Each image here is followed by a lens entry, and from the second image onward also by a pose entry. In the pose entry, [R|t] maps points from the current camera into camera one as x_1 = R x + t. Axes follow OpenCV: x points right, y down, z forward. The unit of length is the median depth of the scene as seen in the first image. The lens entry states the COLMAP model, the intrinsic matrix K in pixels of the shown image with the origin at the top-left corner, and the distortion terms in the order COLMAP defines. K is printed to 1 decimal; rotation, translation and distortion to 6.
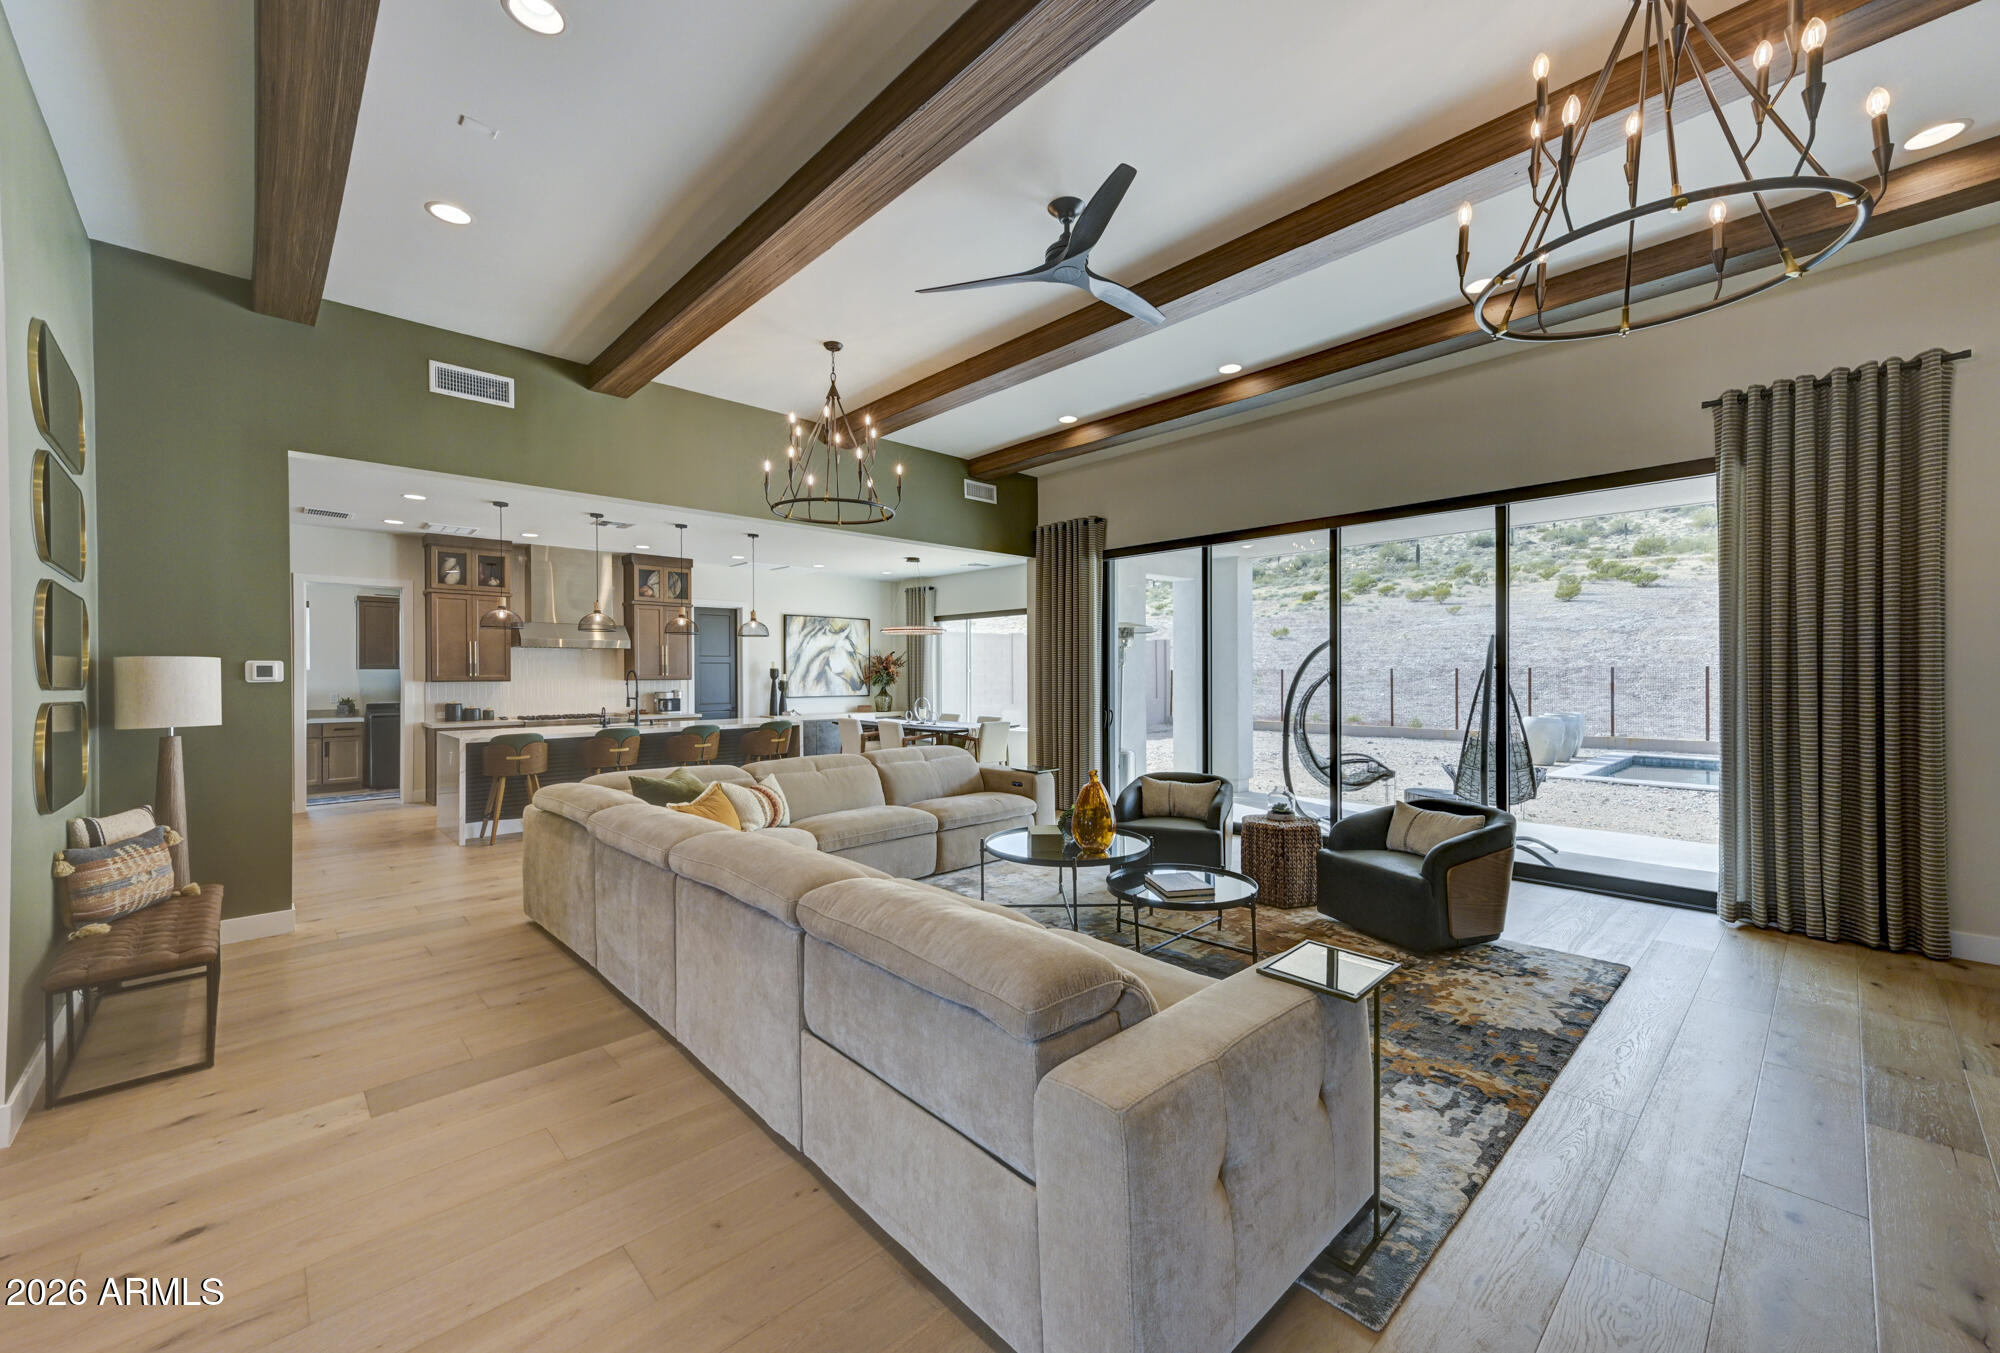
lens RADIAL K [[785.3, 0, 1025.8], [0, 785.3, 673.2], [0, 0, 1]] dist [-0.001548, 0.000414]
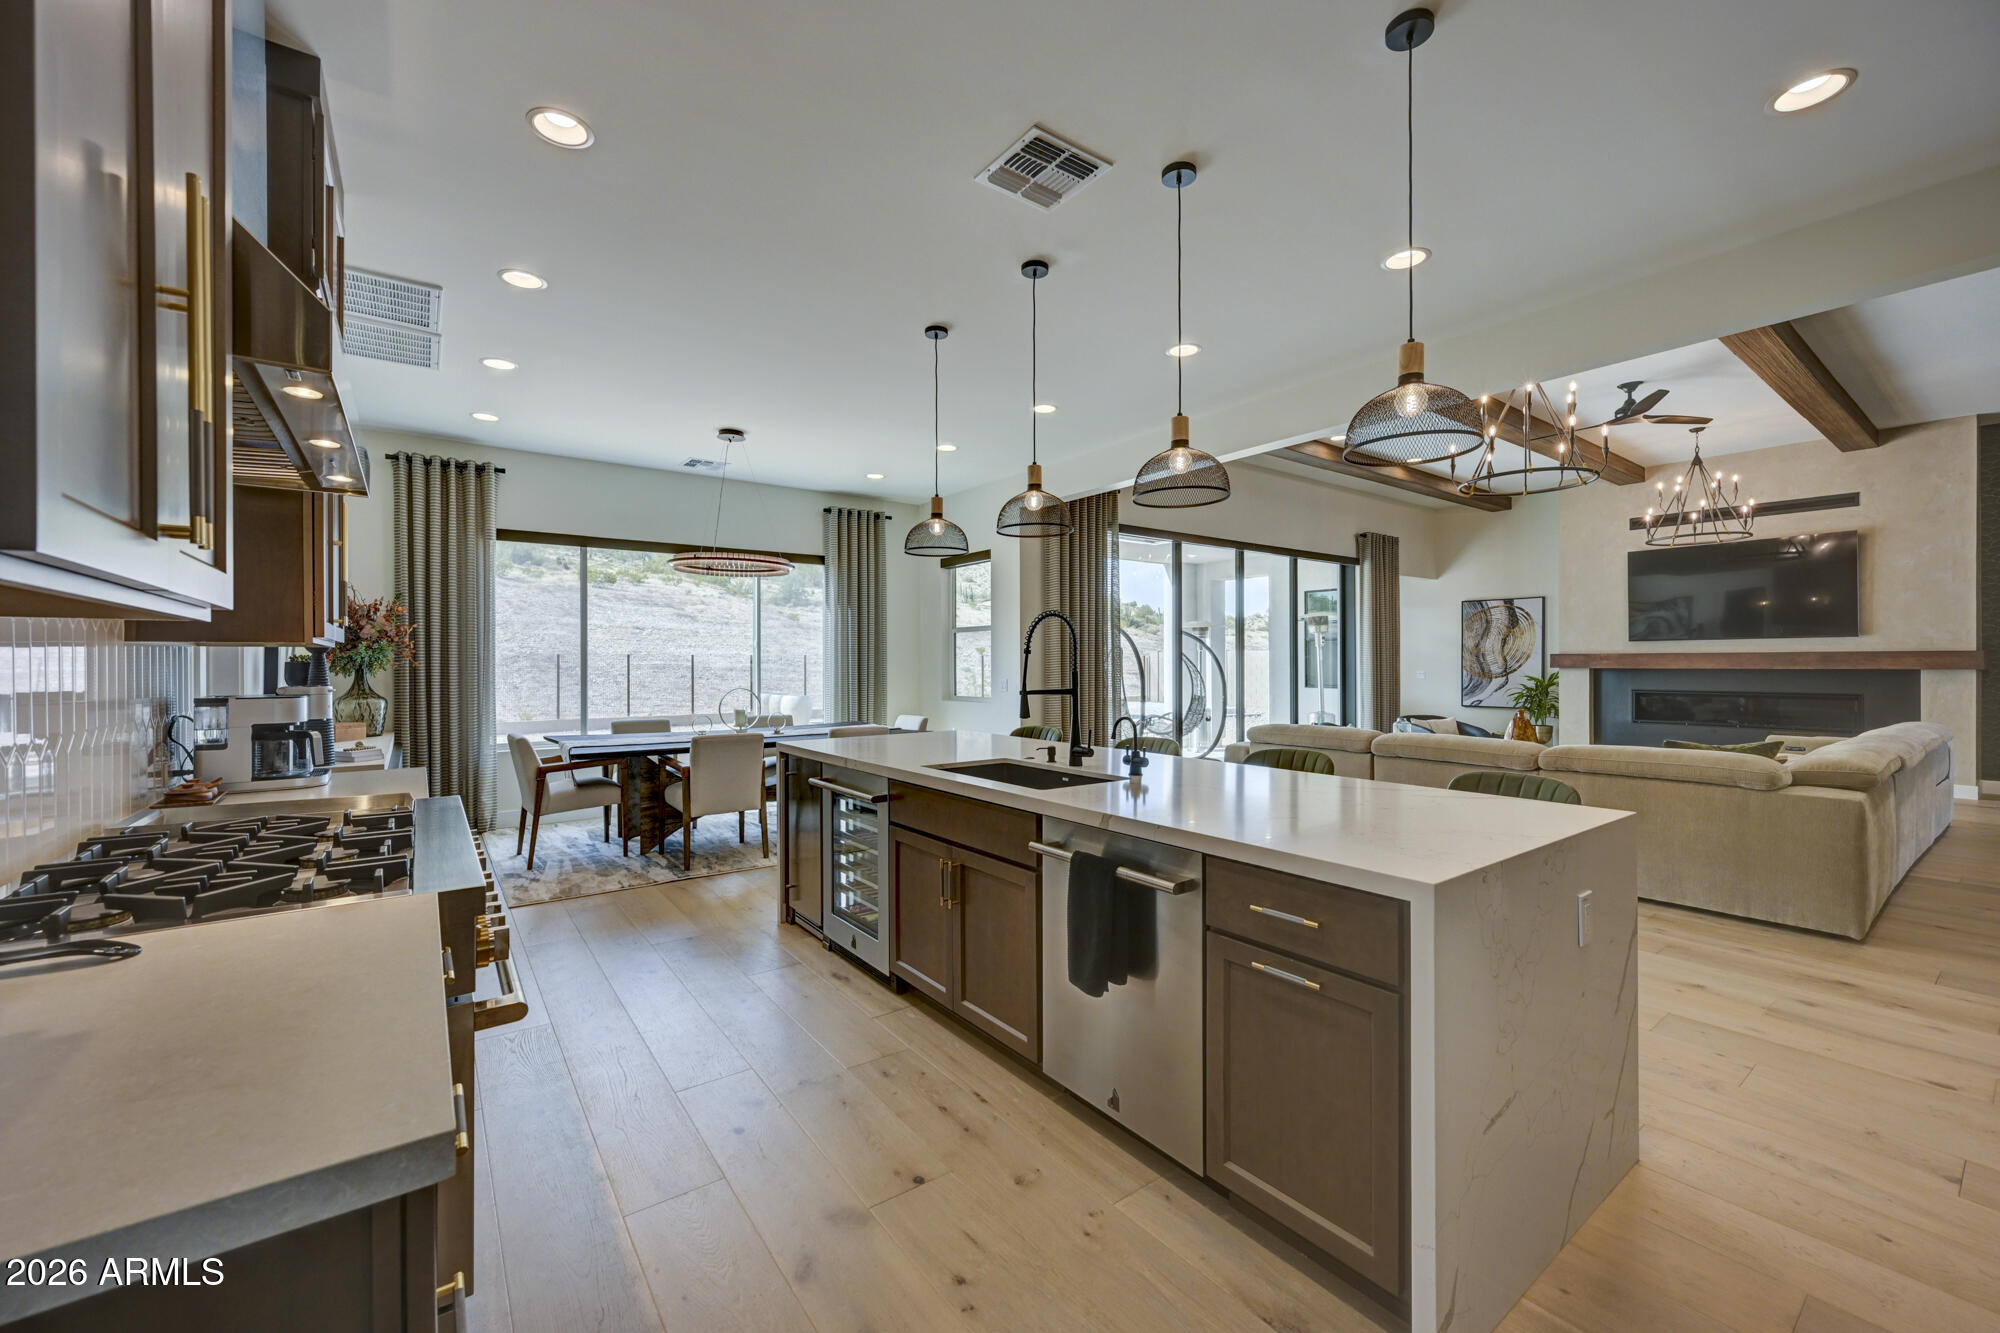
lens RADIAL K [[785.3, 0, 997.1], [0, 785.3, 659.9], [0, 0, 1]] dist [-0.001548, 0.000414]
pose [[0.140030, 0.006961, 0.990123, -0.764627], [0.003154, 0.999967, -0.007476, 0.018370], [-0.990142, 0.004170, 0.140003, 0.867619]]
